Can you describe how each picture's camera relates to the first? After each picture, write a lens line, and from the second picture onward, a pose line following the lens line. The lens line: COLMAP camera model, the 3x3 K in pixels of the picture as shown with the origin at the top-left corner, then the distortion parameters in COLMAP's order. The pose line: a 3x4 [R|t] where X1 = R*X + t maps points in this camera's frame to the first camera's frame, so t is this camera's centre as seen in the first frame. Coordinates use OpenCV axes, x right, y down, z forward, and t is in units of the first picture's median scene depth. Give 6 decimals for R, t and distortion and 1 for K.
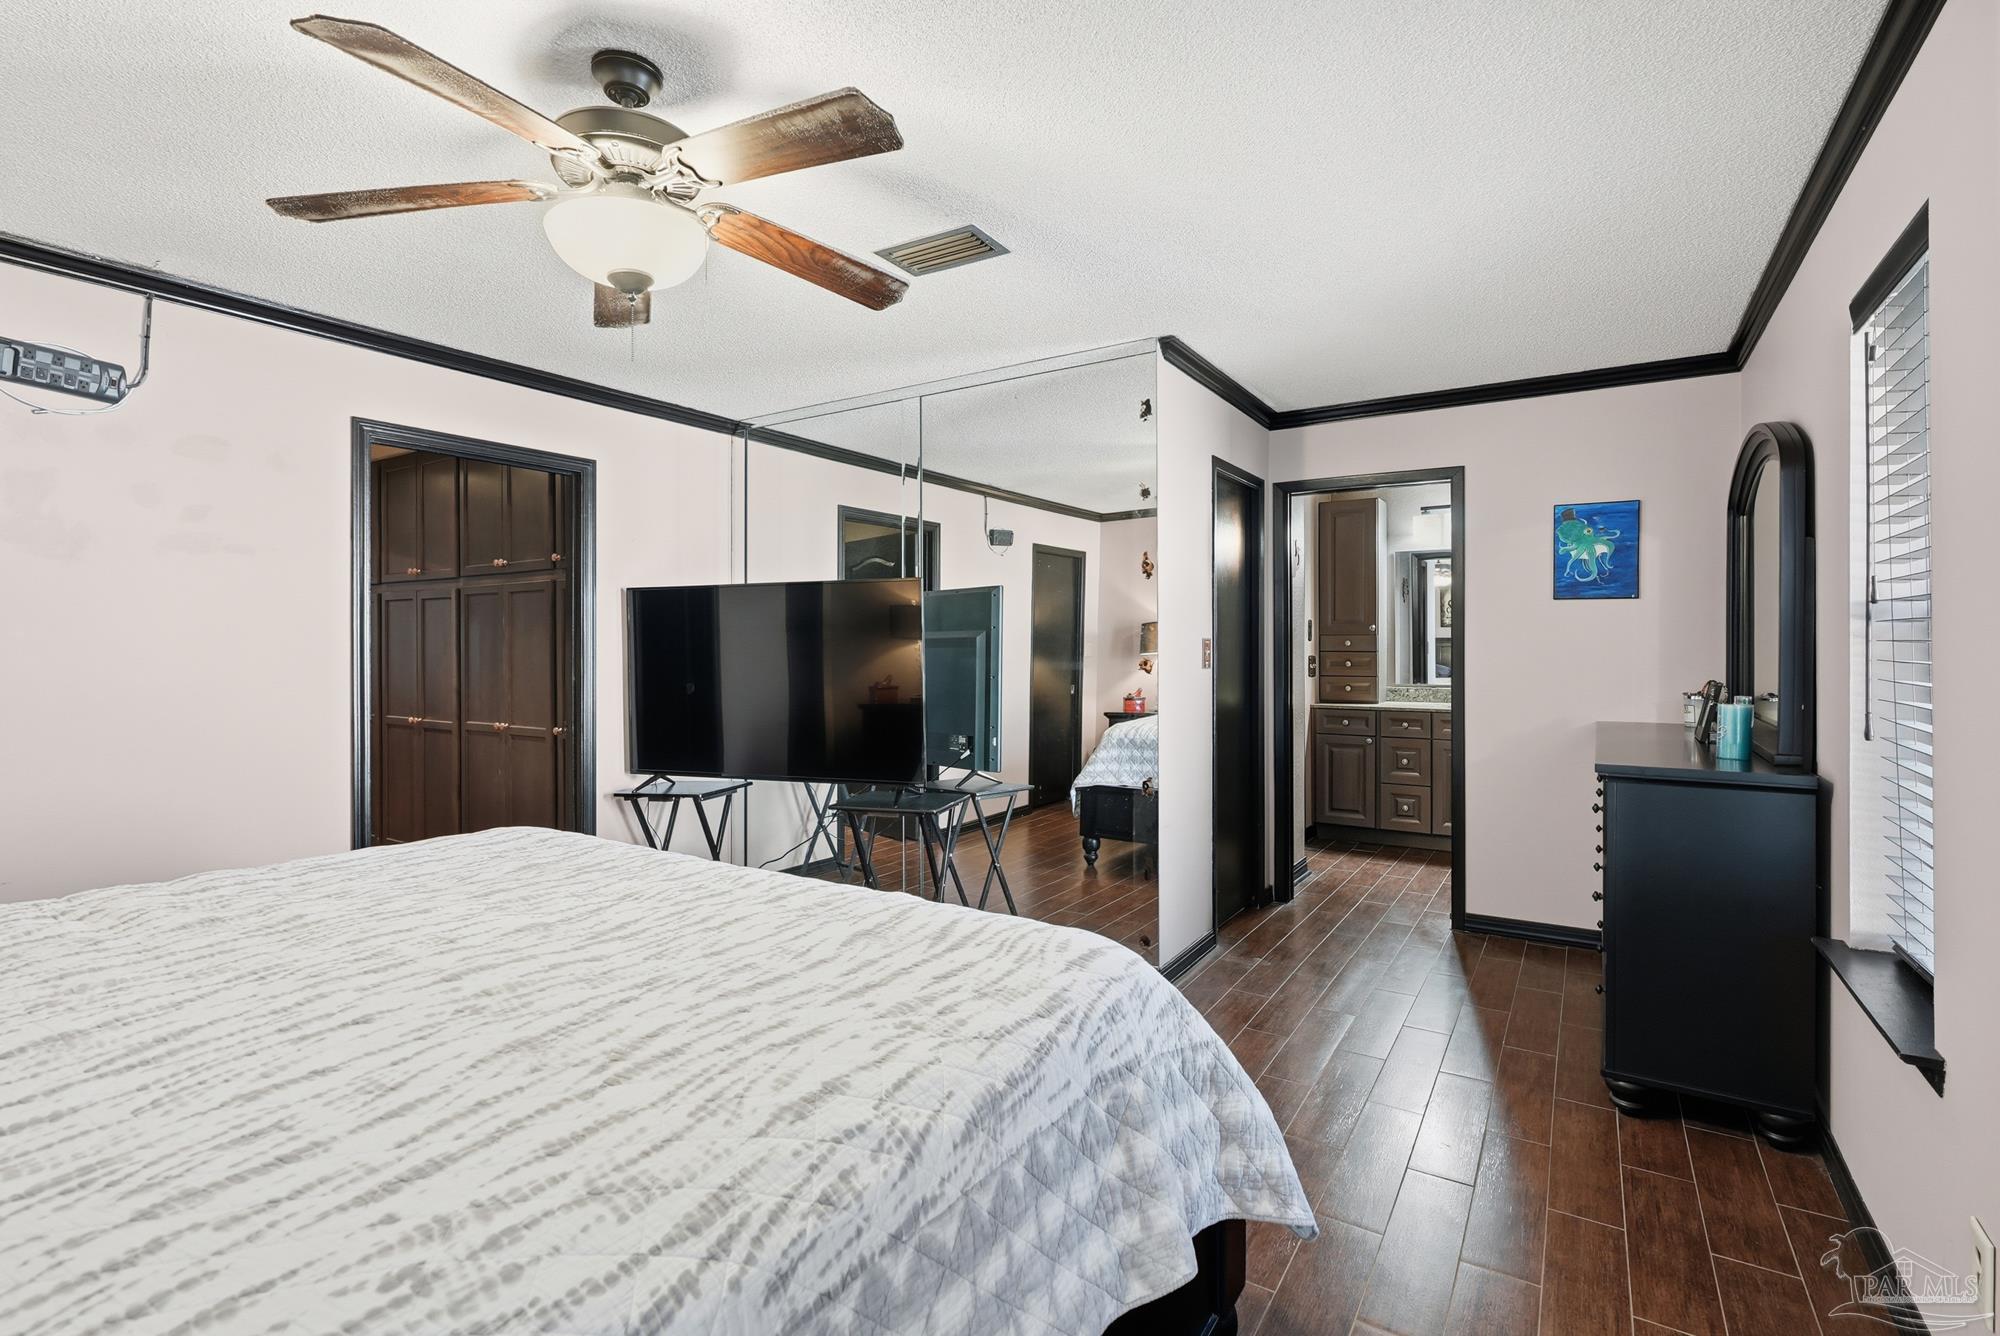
lens RADIAL K [[913.4, 0, 1007.7], [0, 913.4, 659.6], [0, 0, 1]] dist [-0.012780, -0.000315]
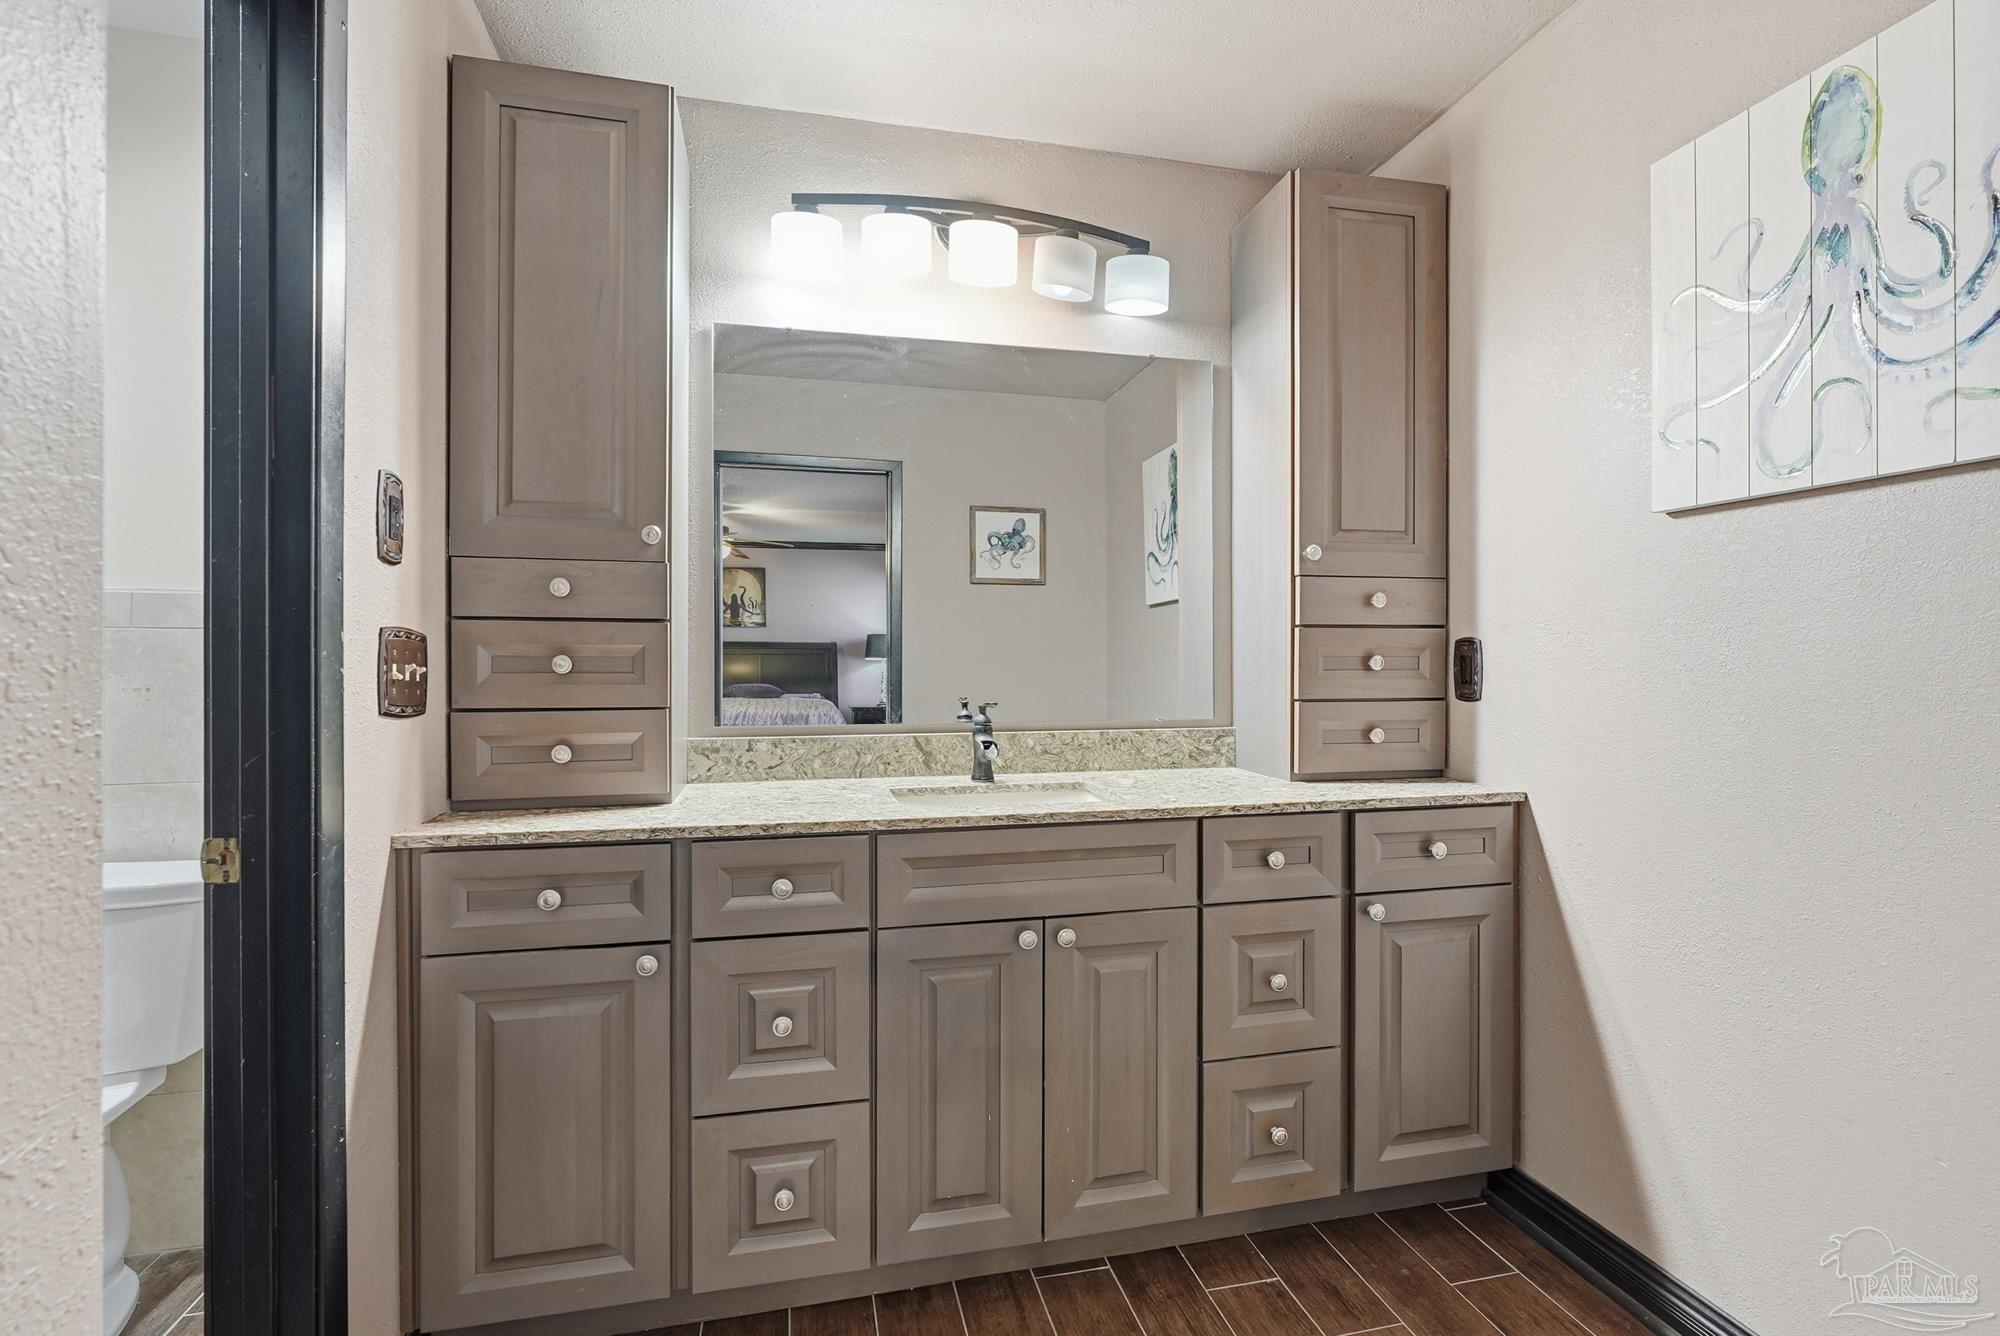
lens RADIAL K [[913.4, 0, 1007.3], [0, 913.4, 667.6], [0, 0, 1]] dist [-0.012780, -0.000315]
pose [[0.697943, 0.001932, 0.716151, 0.278560], [0.002128, 0.999986, -0.004771, 0.007318], [-0.716150, 0.004854, 0.697929, 0.733641]]
